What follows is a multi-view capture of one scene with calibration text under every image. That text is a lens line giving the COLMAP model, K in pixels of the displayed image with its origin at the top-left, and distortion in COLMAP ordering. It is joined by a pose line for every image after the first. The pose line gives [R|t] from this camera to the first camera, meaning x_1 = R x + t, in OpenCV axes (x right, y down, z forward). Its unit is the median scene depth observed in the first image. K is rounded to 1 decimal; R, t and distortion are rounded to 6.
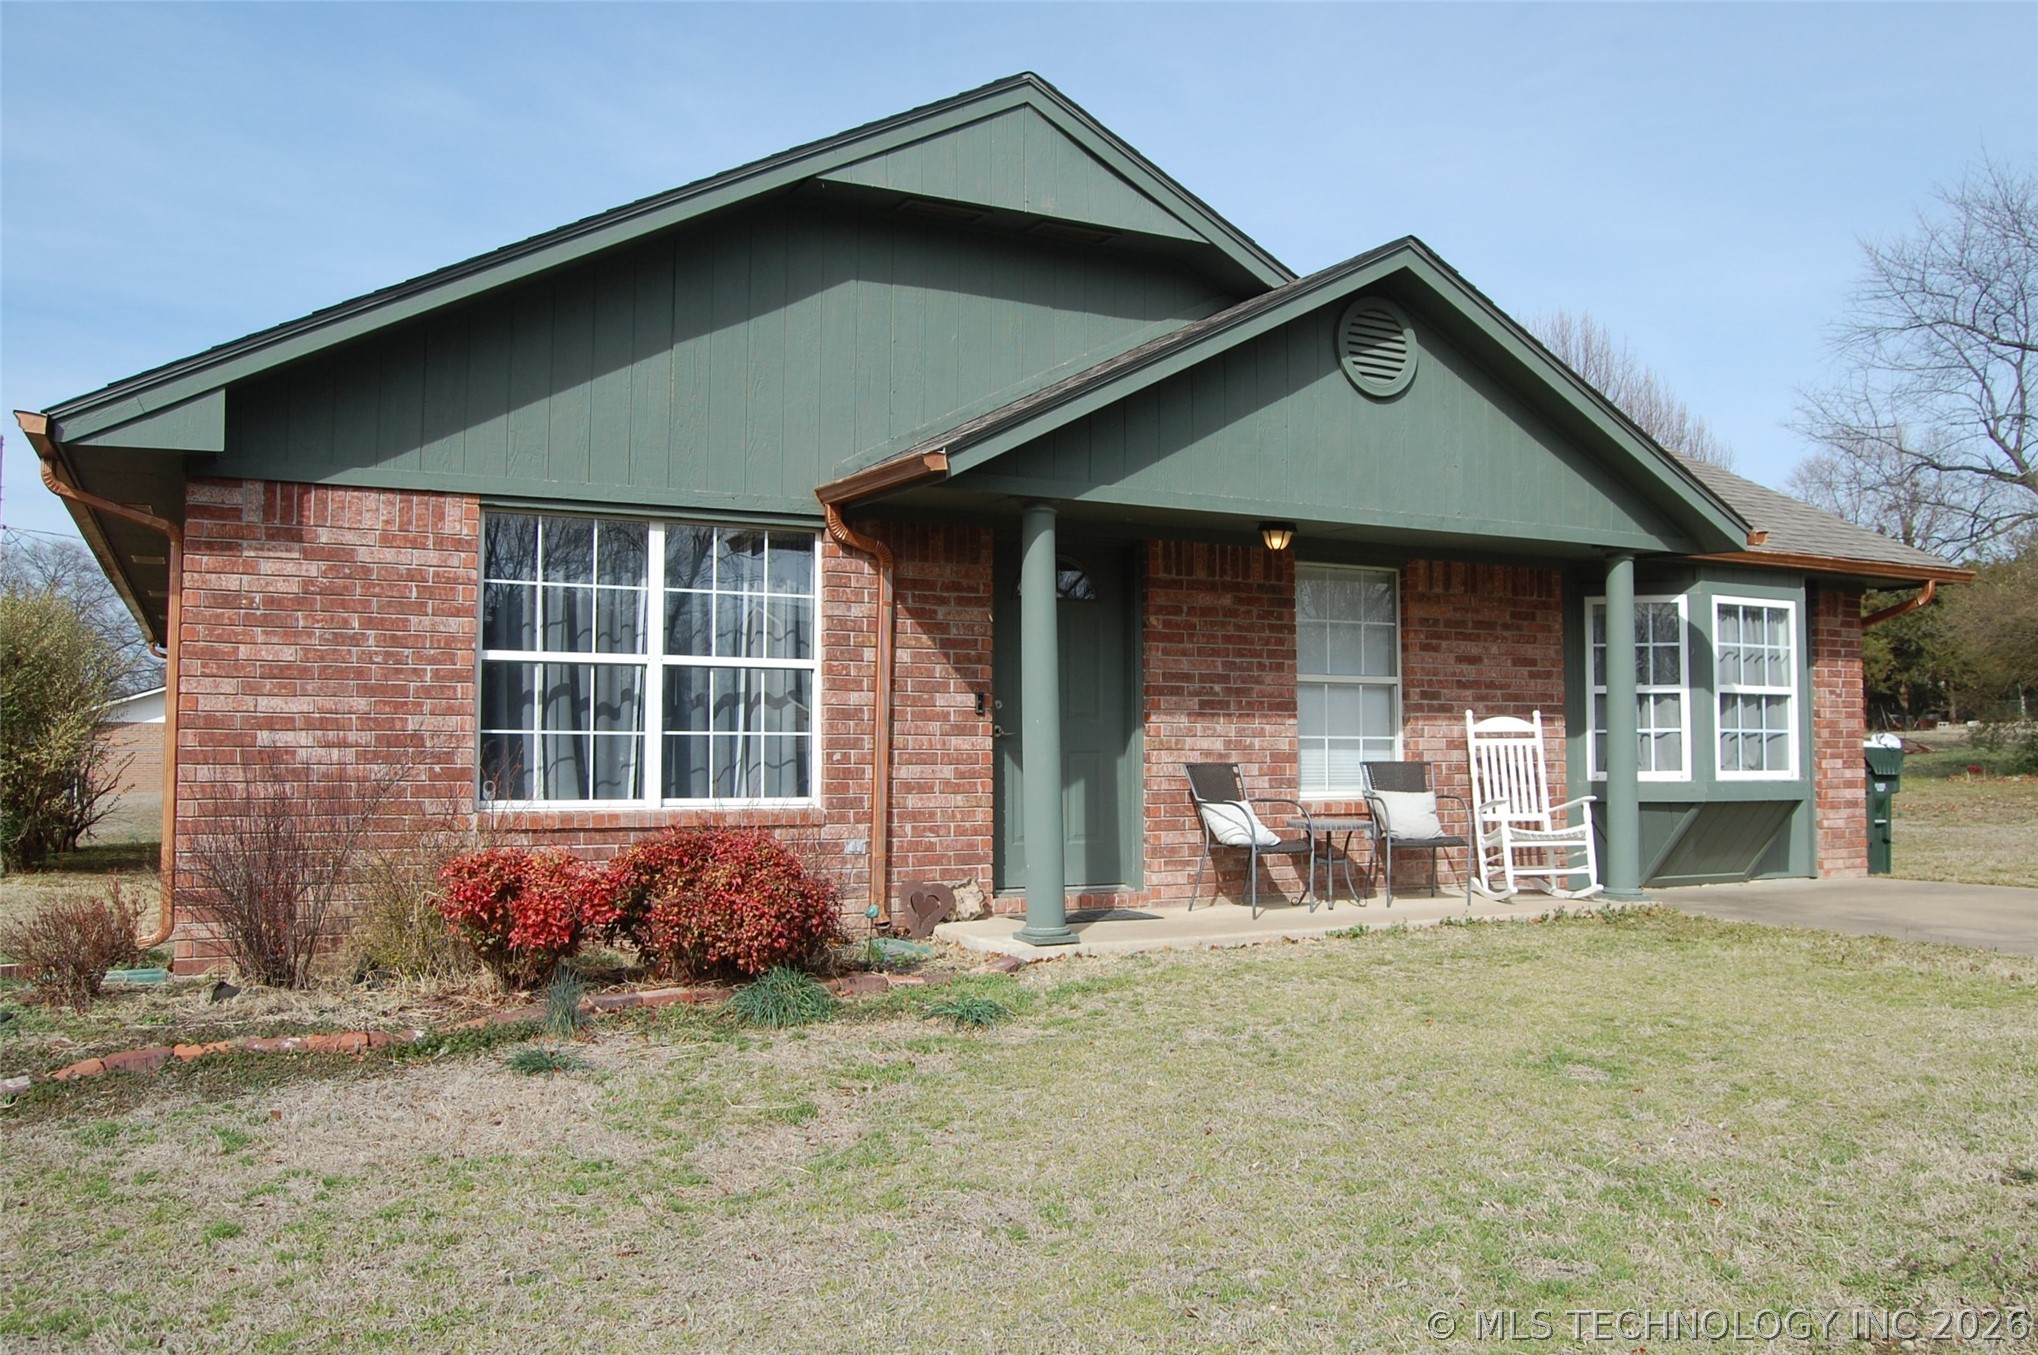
lens RADIAL K [[1646.7, 0, 1127.4], [0, 1646.7, 667.9], [0, 0, 1]] dist [-0.098003, 0.035589]
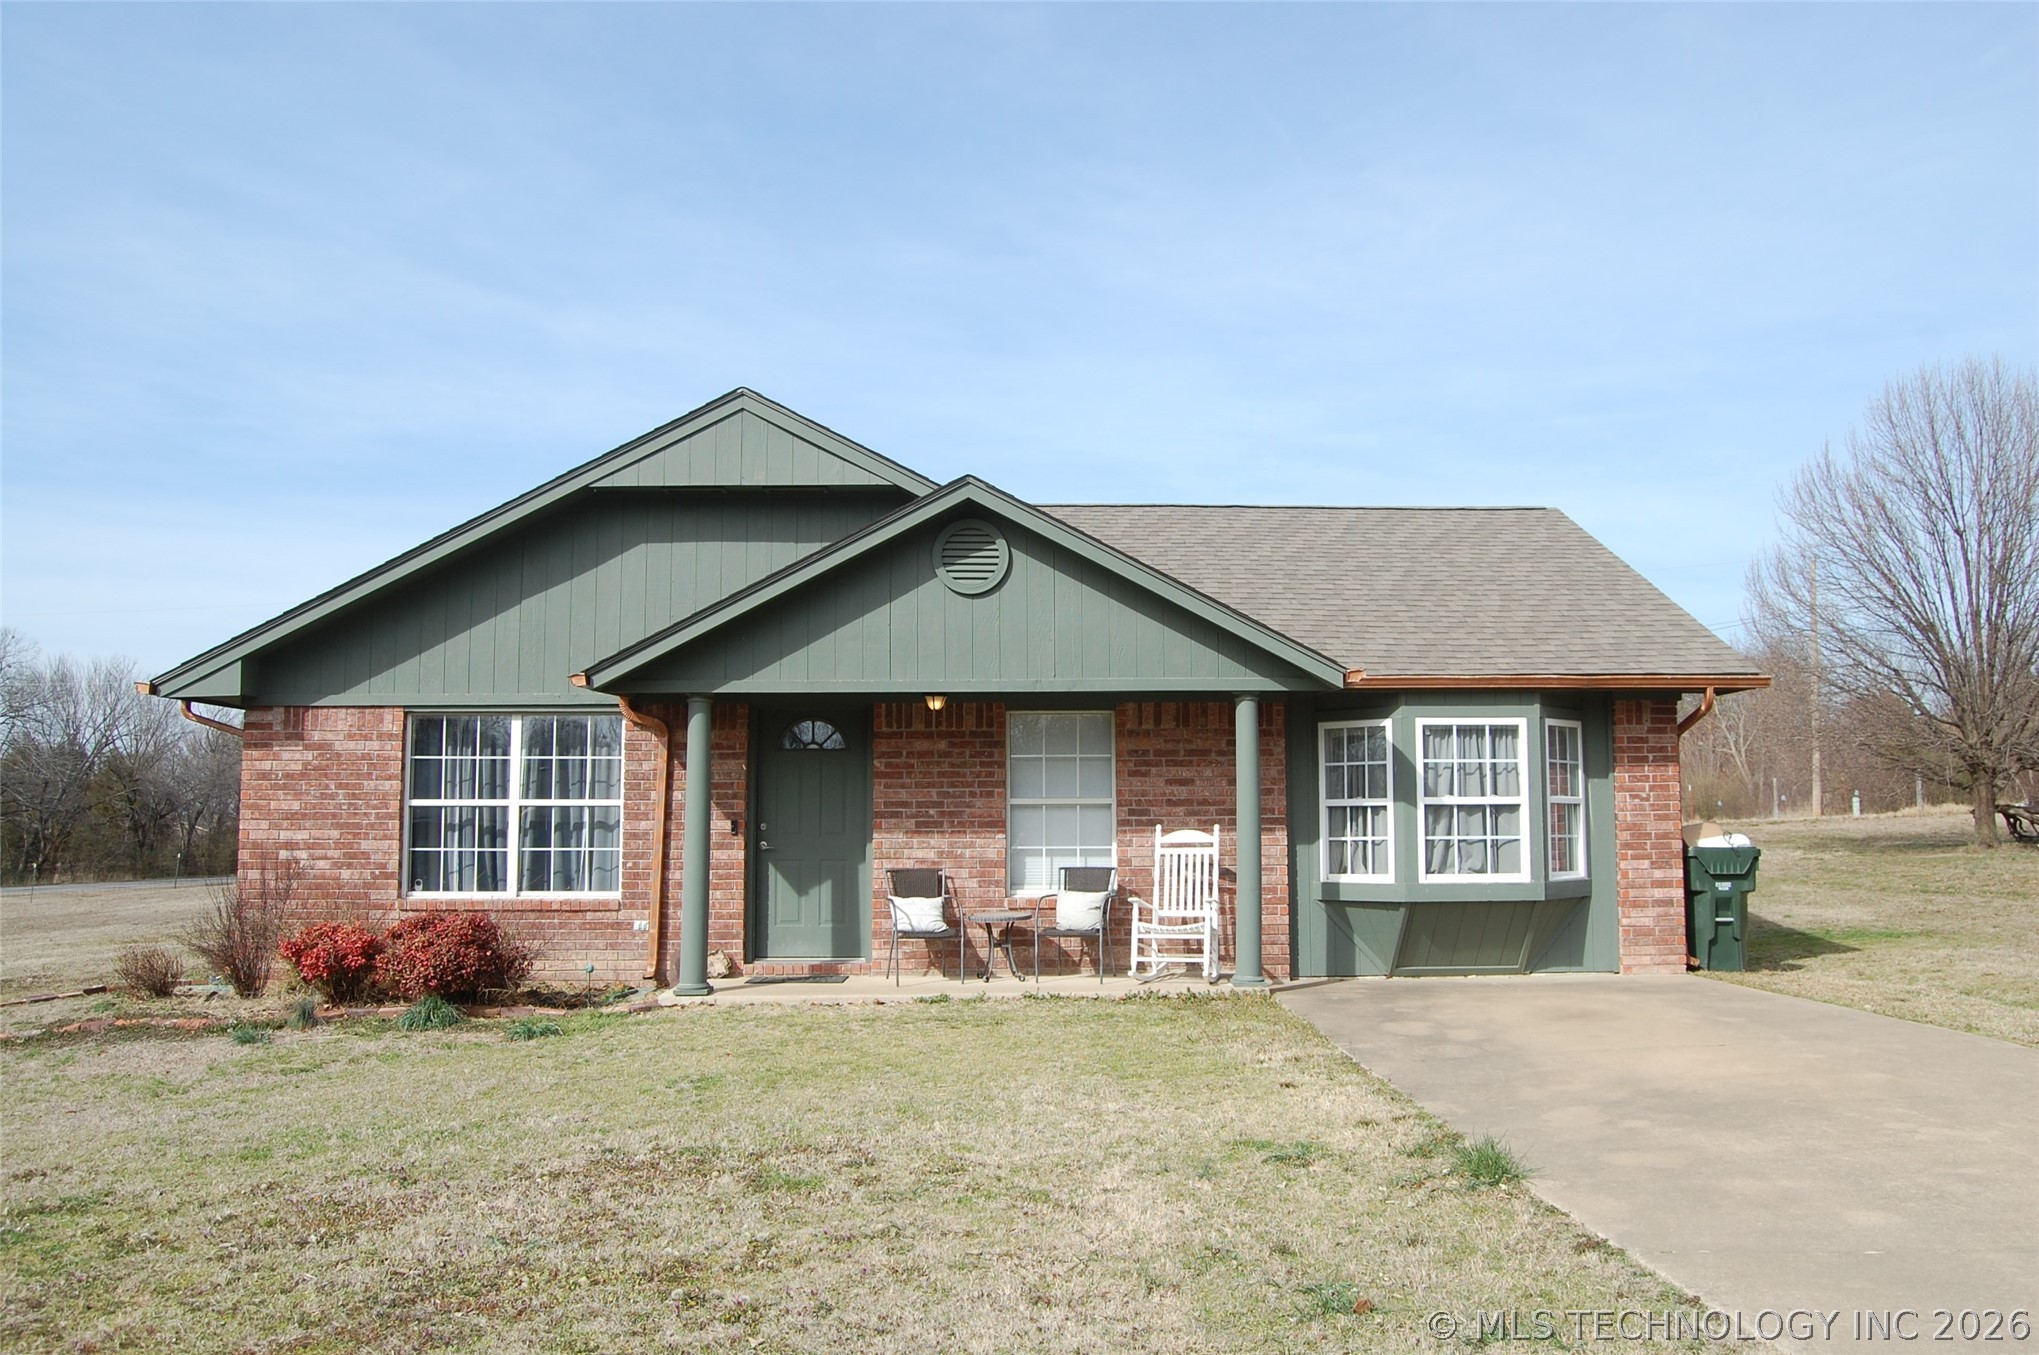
lens RADIAL K [[1647.6, 0, 1034.2], [0, 1647.6, 667.9], [0, 0, 1]] dist [-0.098003, 0.035589]
pose [[0.895742, -0.048785, -0.441889, 0.724112], [0.029122, 0.998265, -0.051179, -0.033435], [0.443619, 0.032974, 0.895609, -0.158230]]
